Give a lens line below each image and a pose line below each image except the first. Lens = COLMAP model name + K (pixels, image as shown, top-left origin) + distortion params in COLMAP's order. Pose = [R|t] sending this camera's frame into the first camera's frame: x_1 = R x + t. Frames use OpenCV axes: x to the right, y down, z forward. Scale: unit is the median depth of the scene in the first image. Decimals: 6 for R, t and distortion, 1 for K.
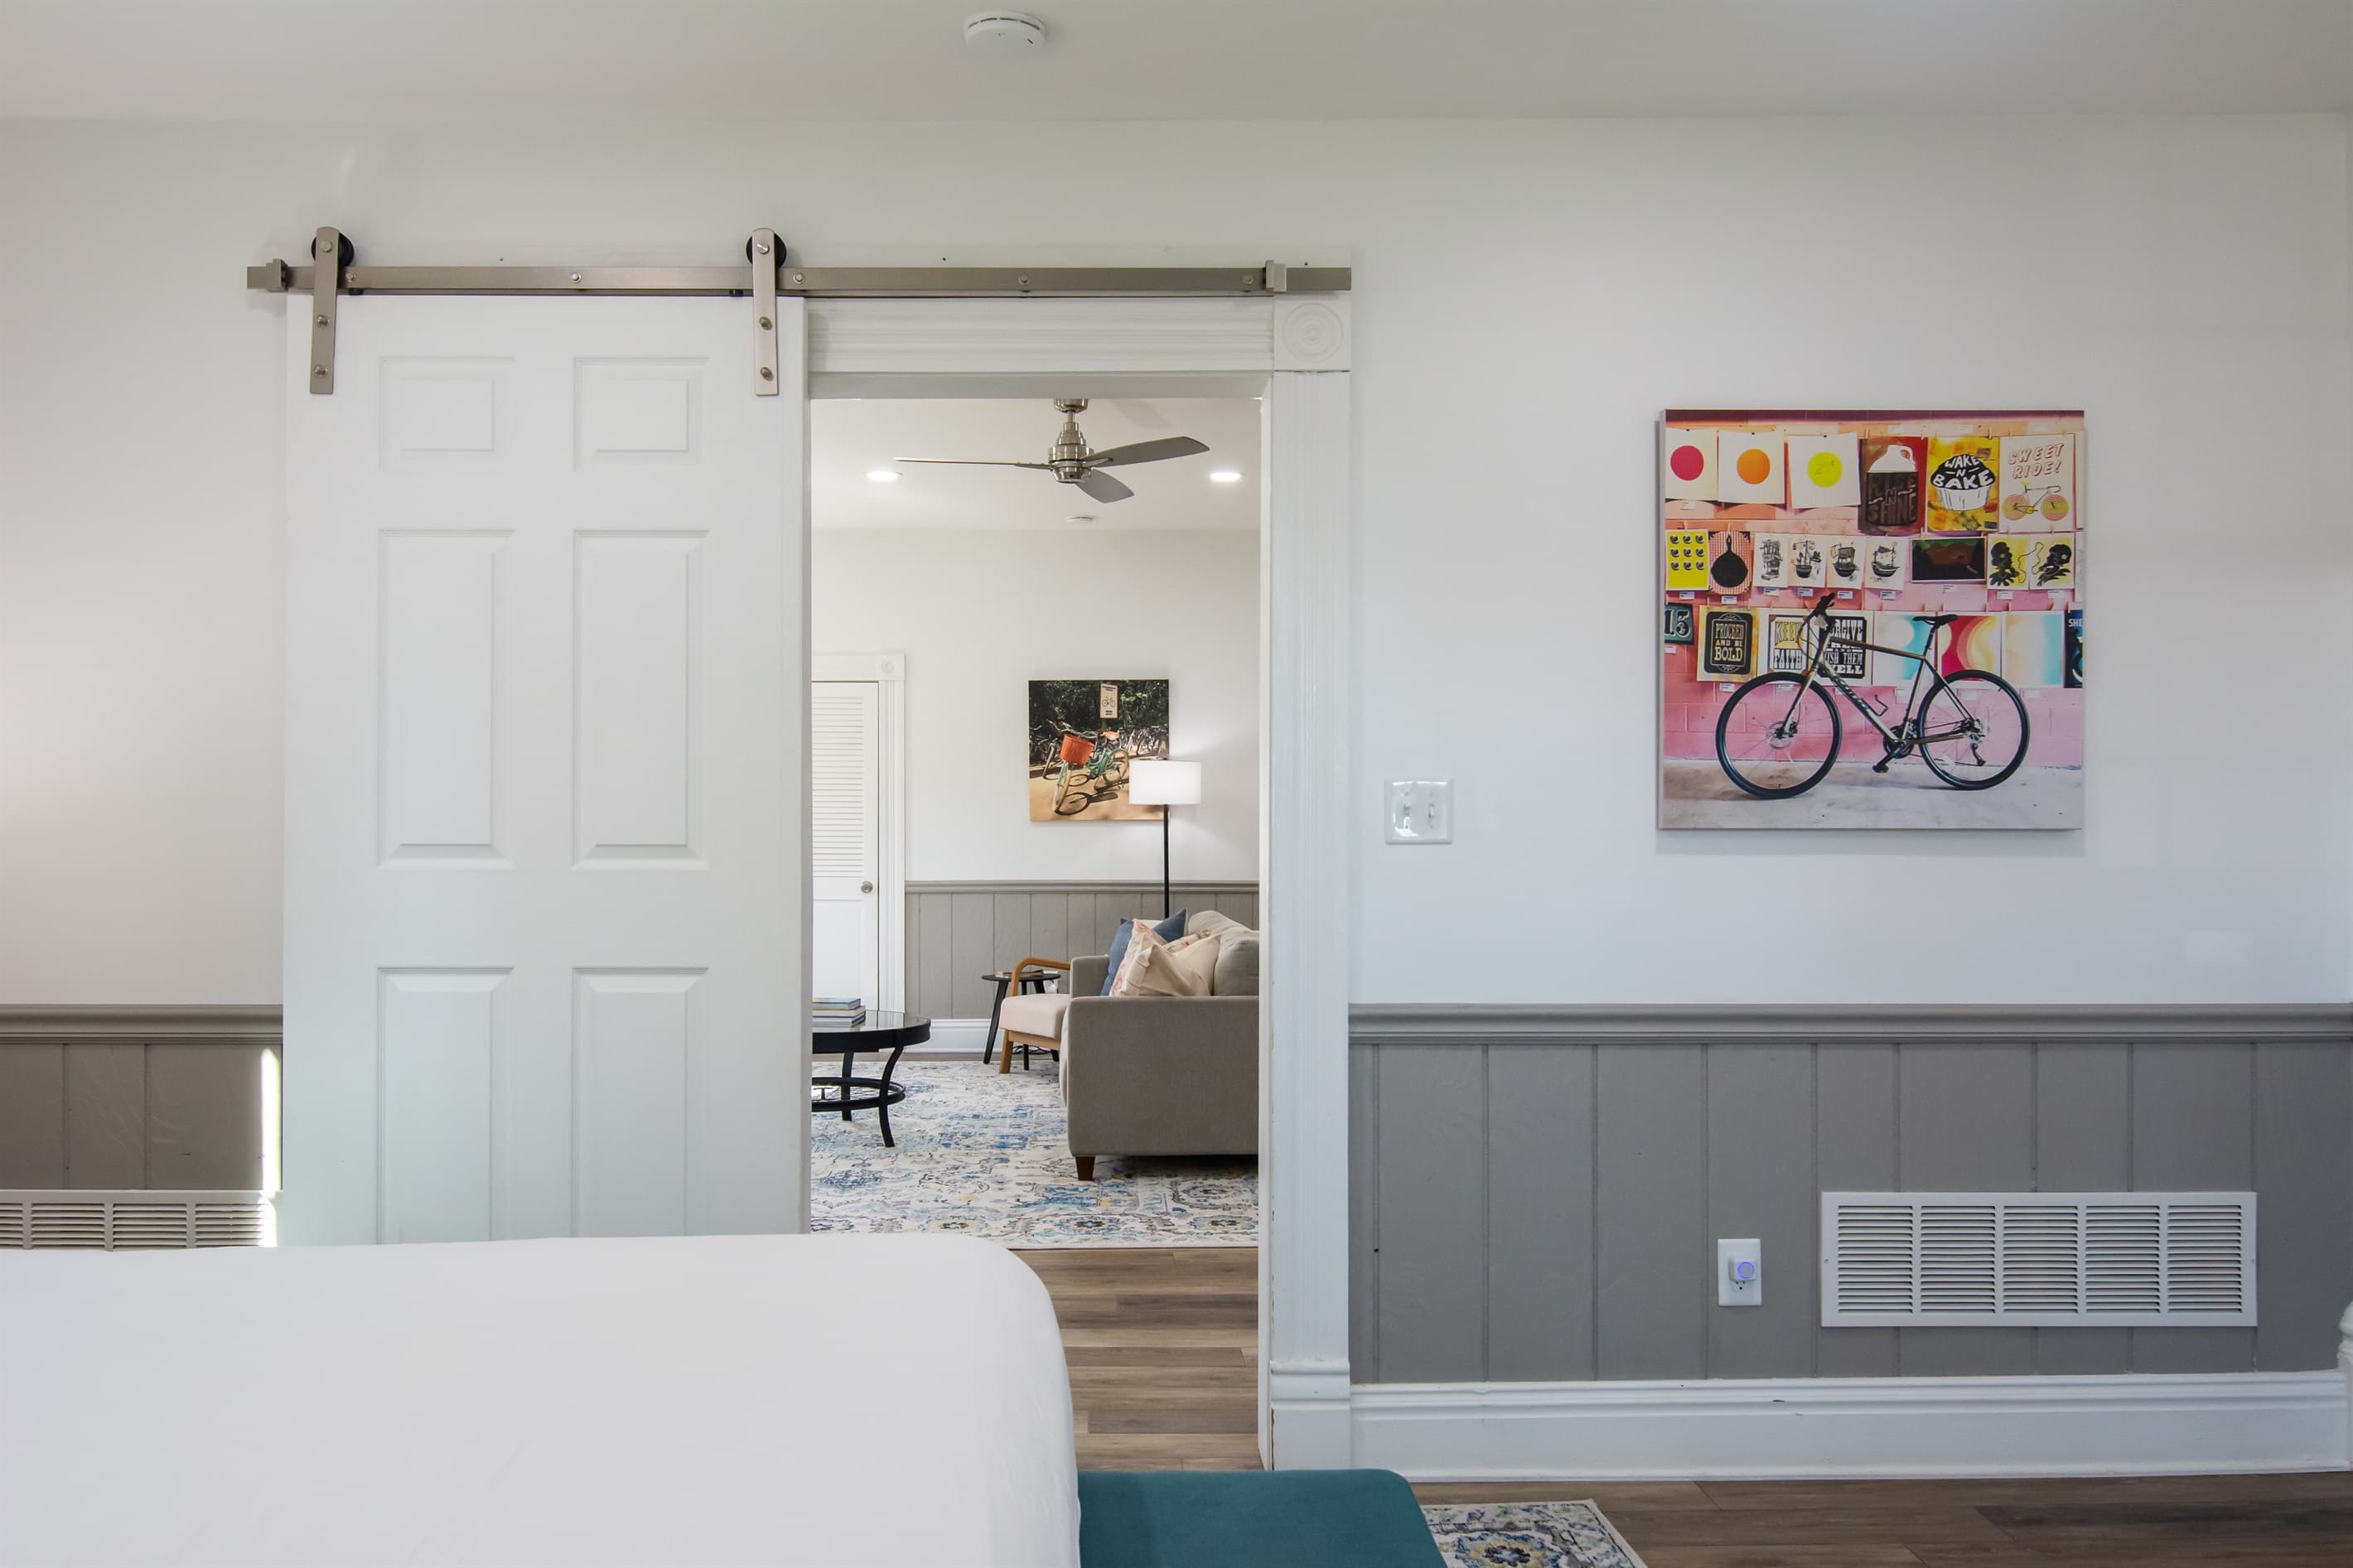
lens RADIAL K [[1871.6, 0, 1169.0], [0, 1871.6, 801.3], [0, 0, 1]] dist [0.010414, -0.016873]
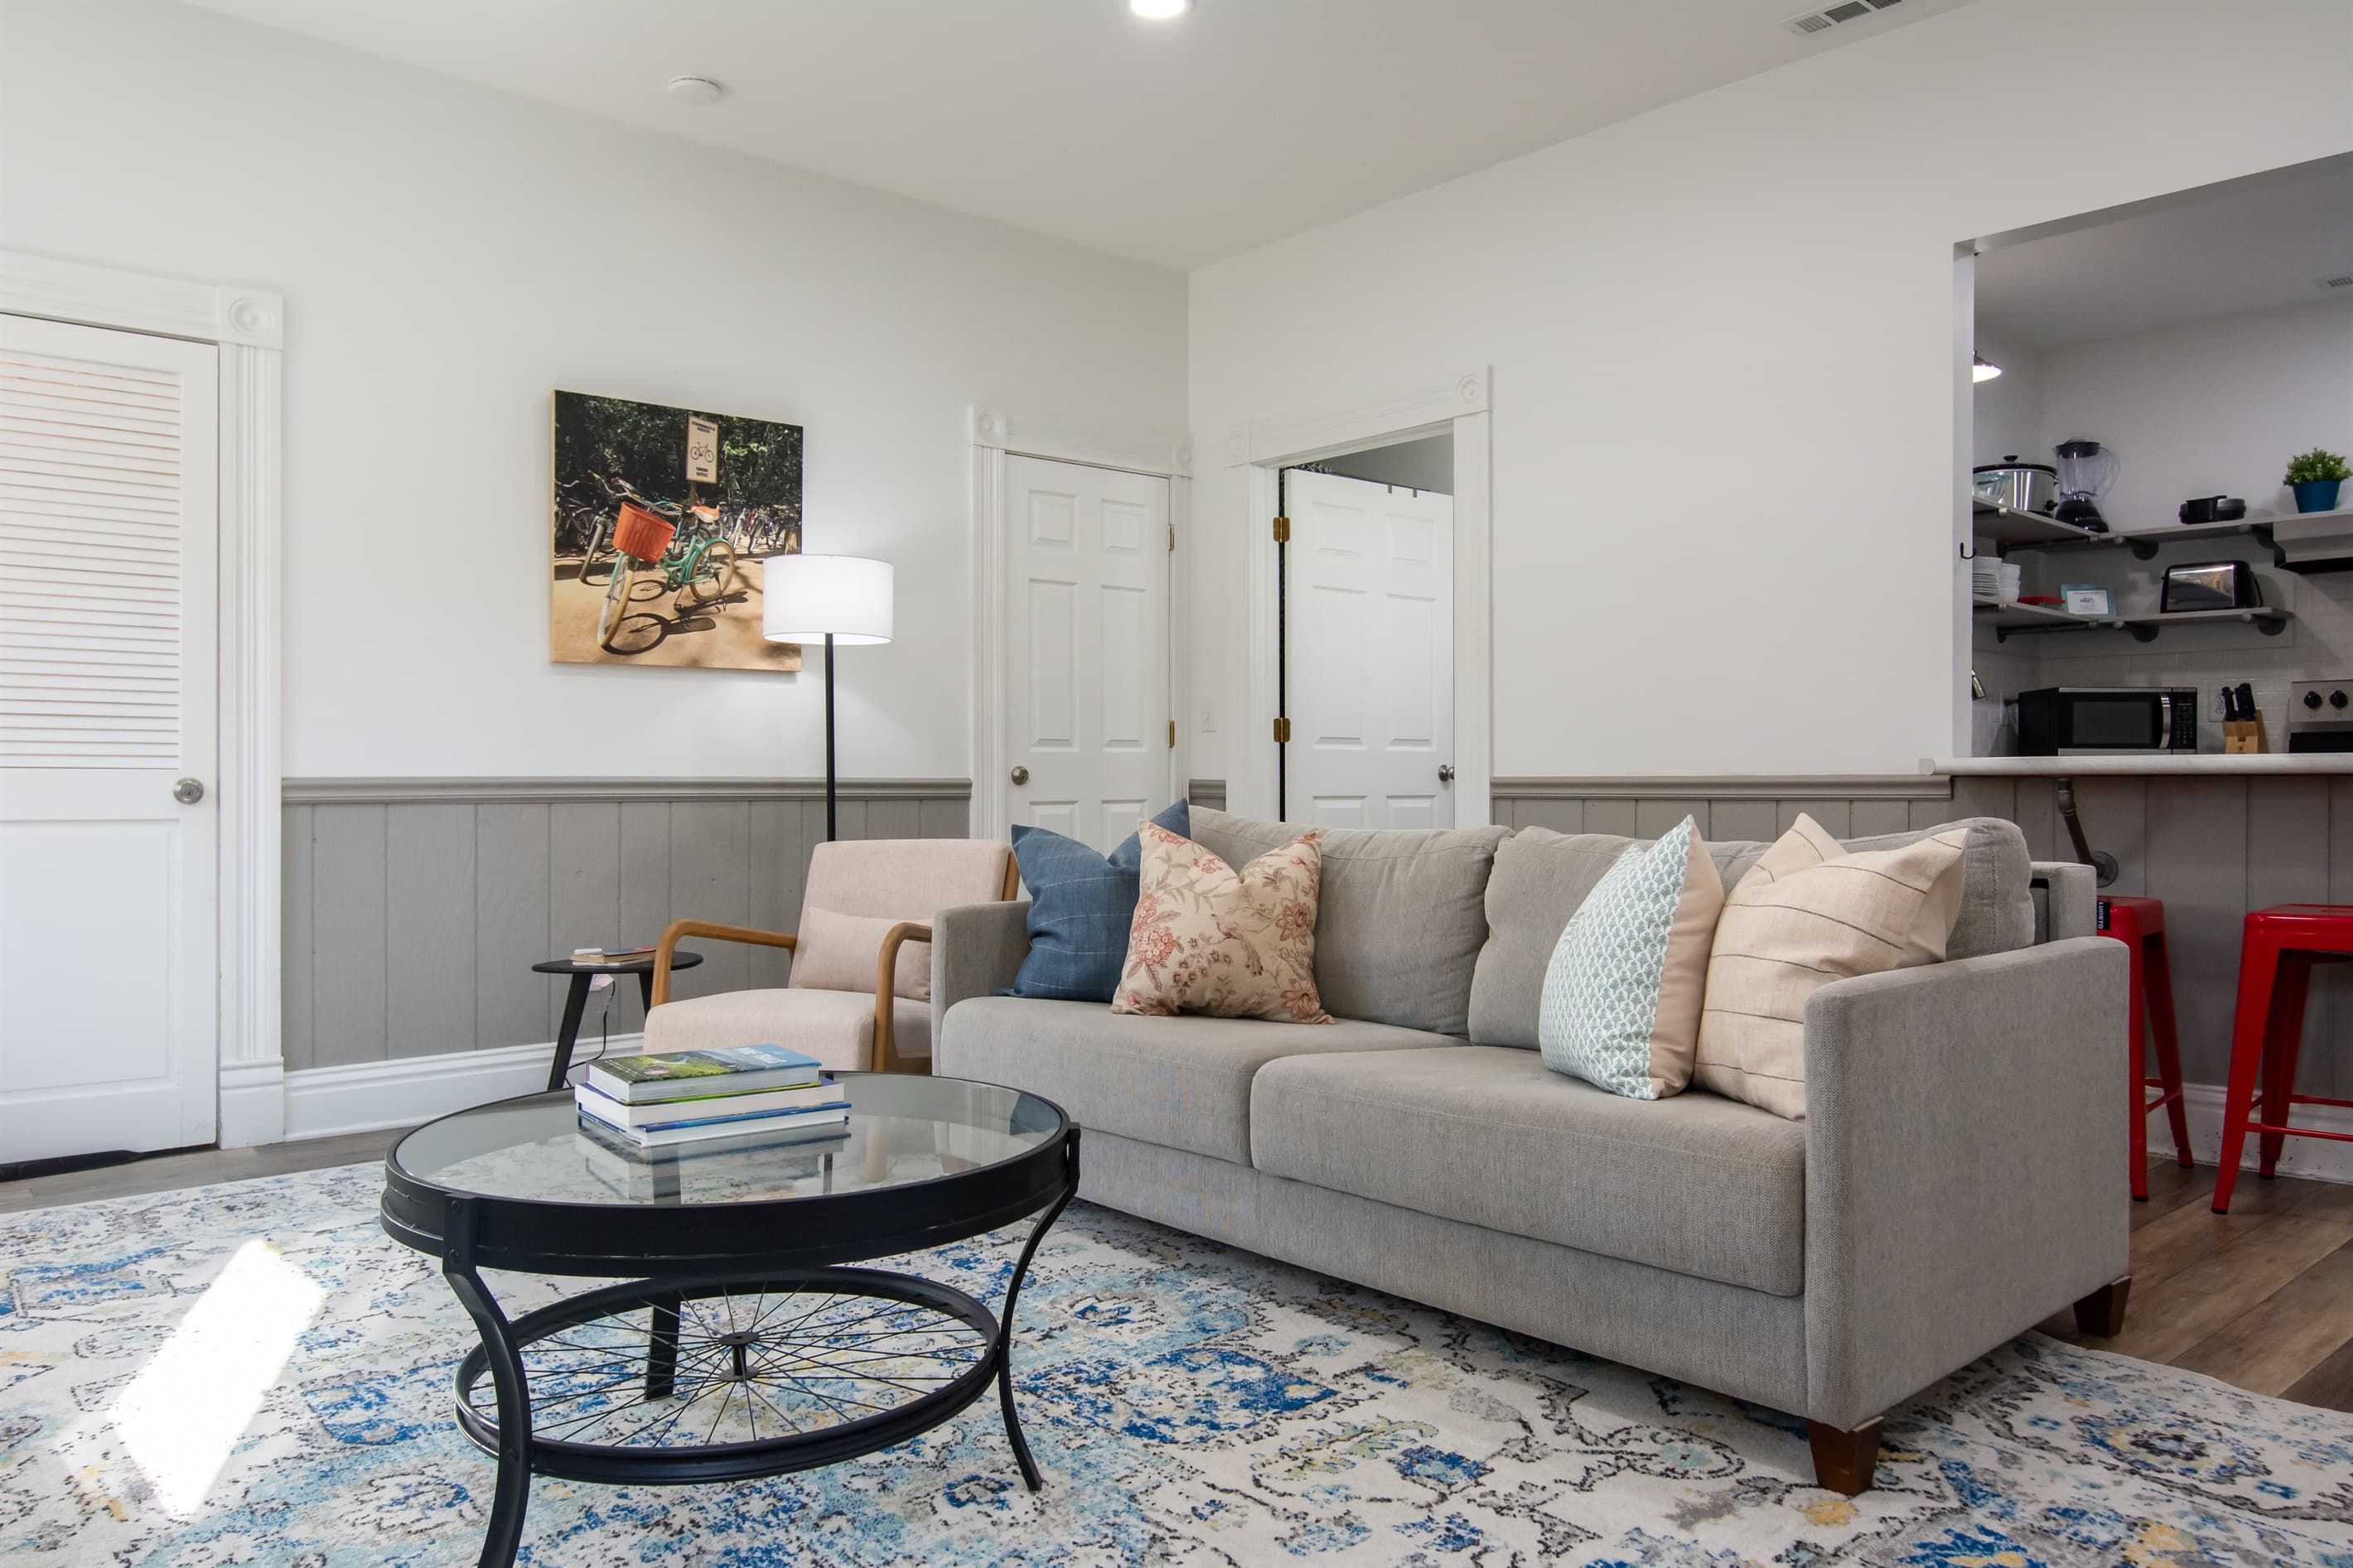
lens RADIAL K [[1601.1, 0, 1174.4], [0, 1601.1, 778.2], [0, 0, 1]] dist [-0.007056, -0.004660]
pose [[0.780586, 0.002243, 0.625044, -0.216813], [0.001364, 0.999985, -0.005292, 0.045095], [-0.625047, 0.004984, 0.780572, 0.547996]]
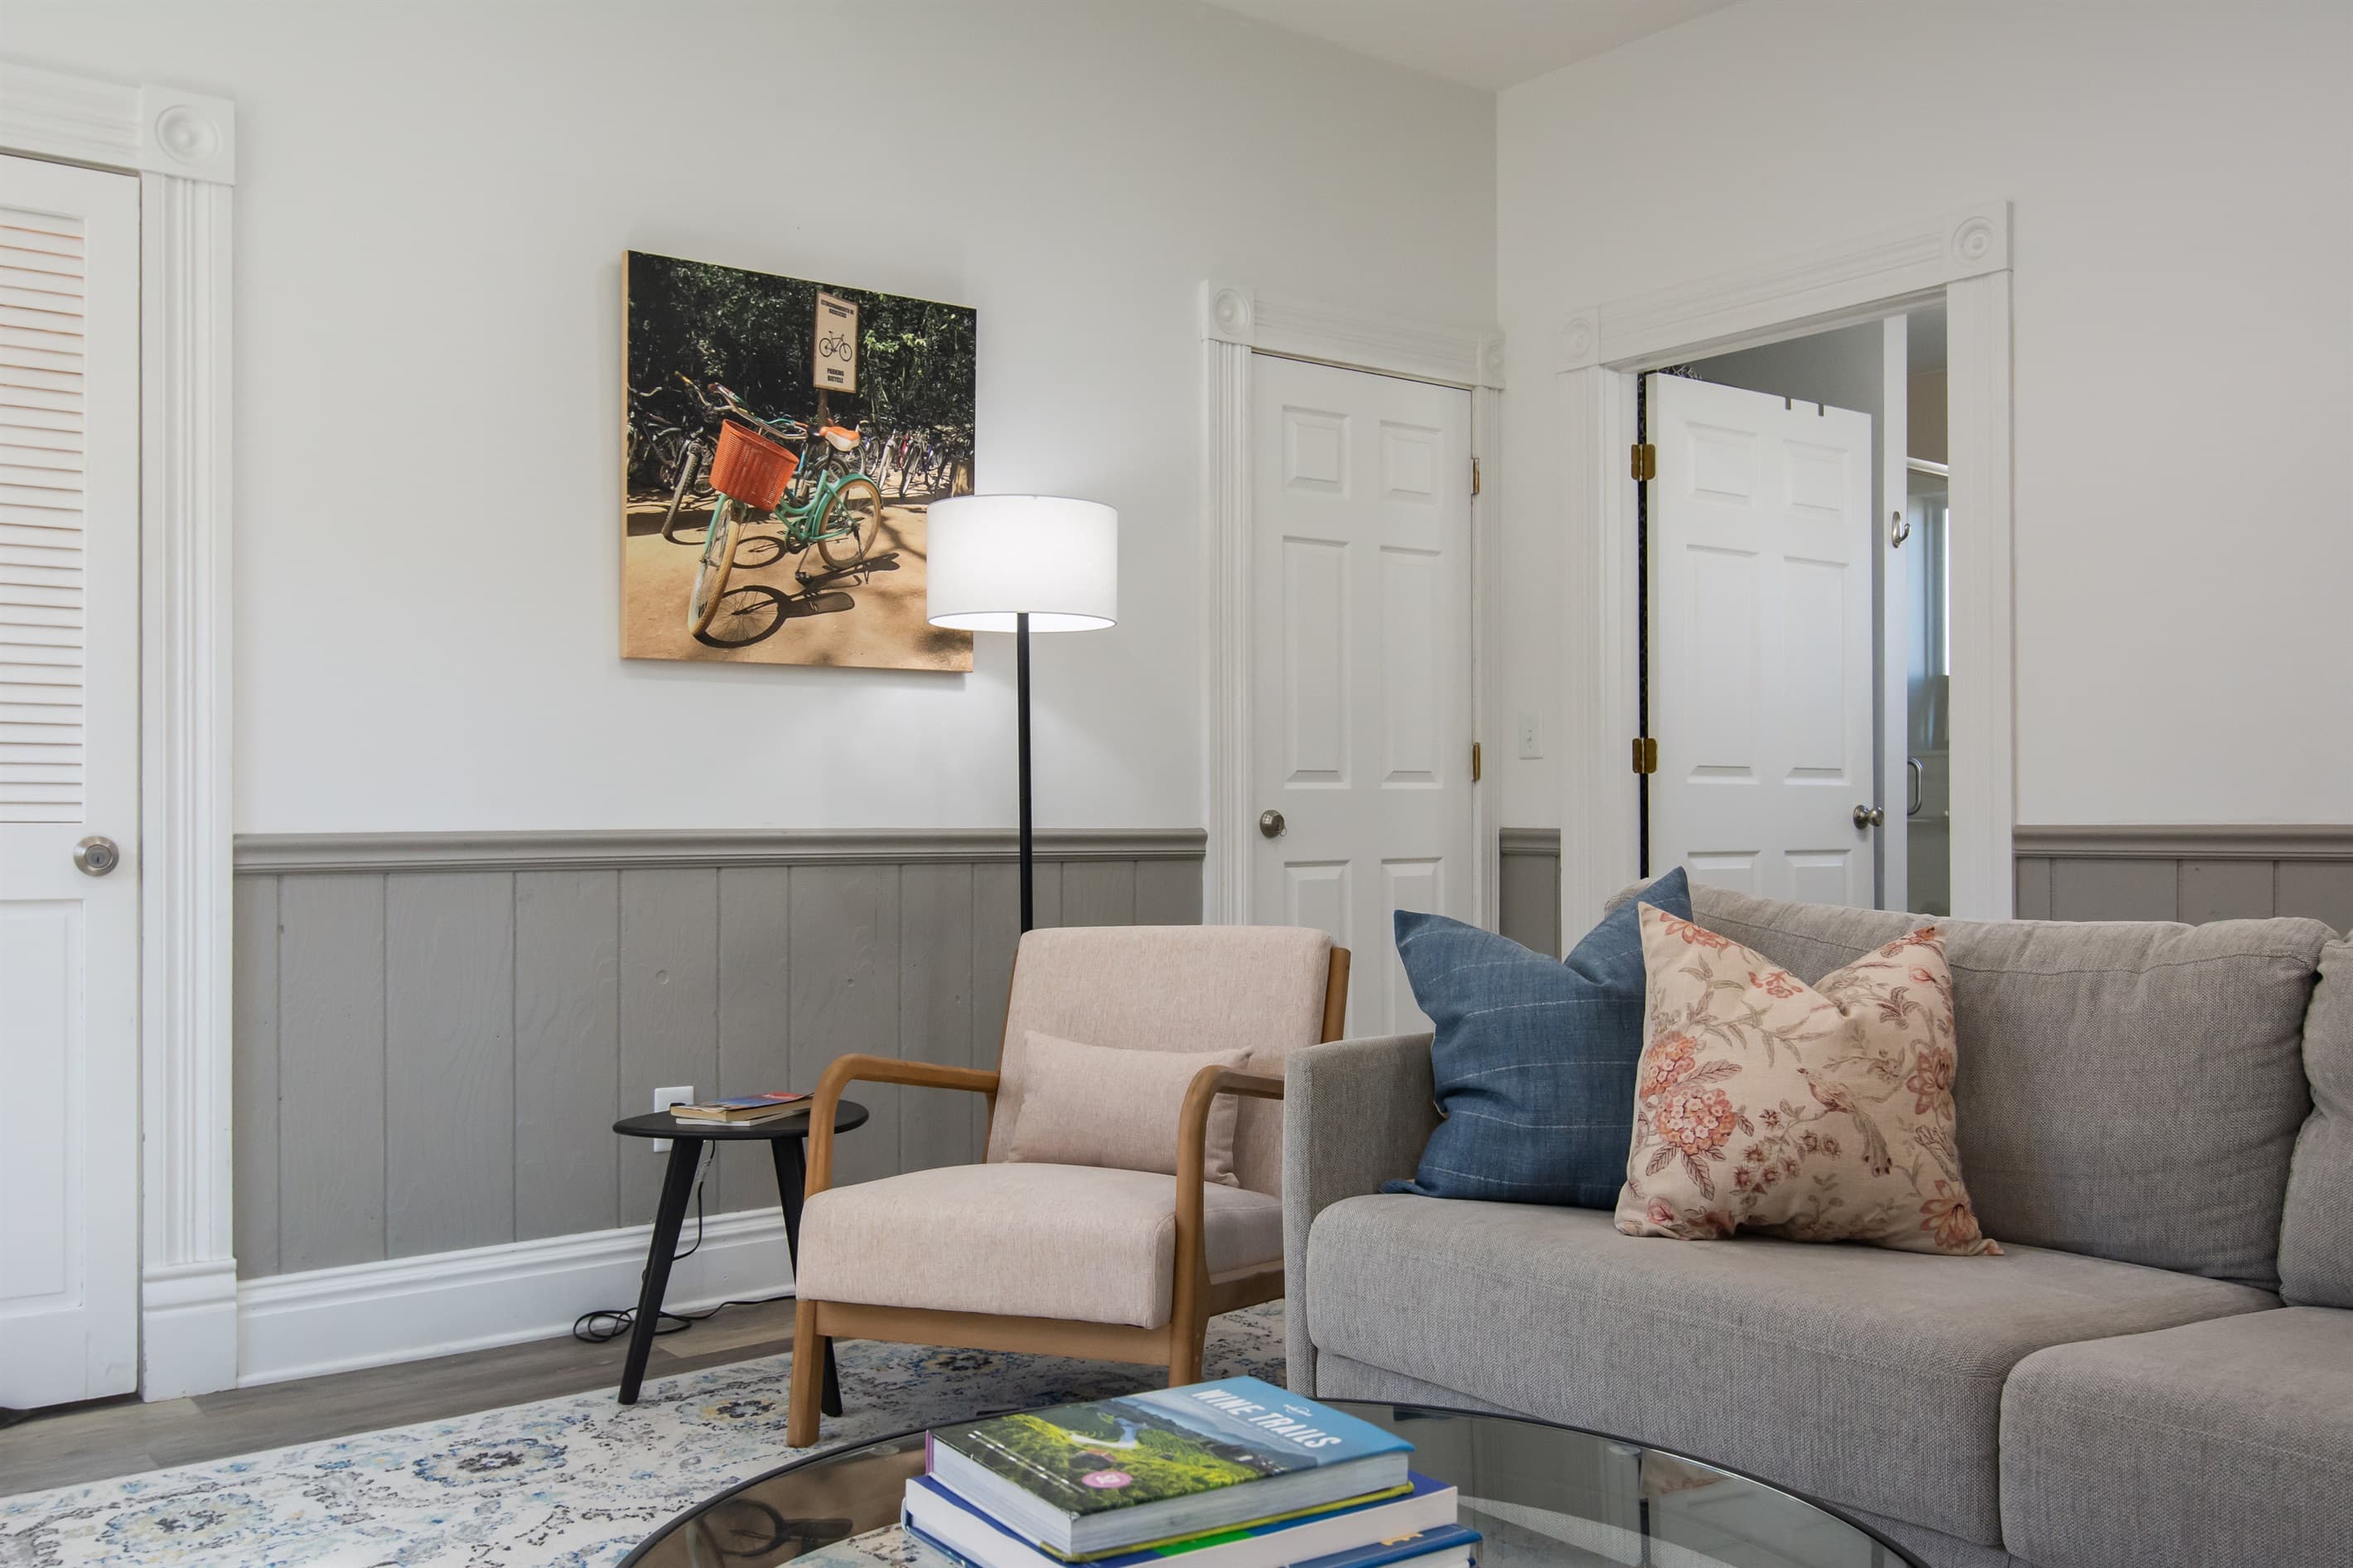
lens RADIAL K [[2019.0, 0, 1175.2], [0, 2019.0, 806.8], [0, 0, 1]] dist [-0.002659, -0.003533]
pose [[0.811501, 0.002745, 0.584345, -0.209765], [0.004164, 0.999936, -0.010480, 0.042067], [-0.584336, 0.010938, 0.811438, 0.639187]]
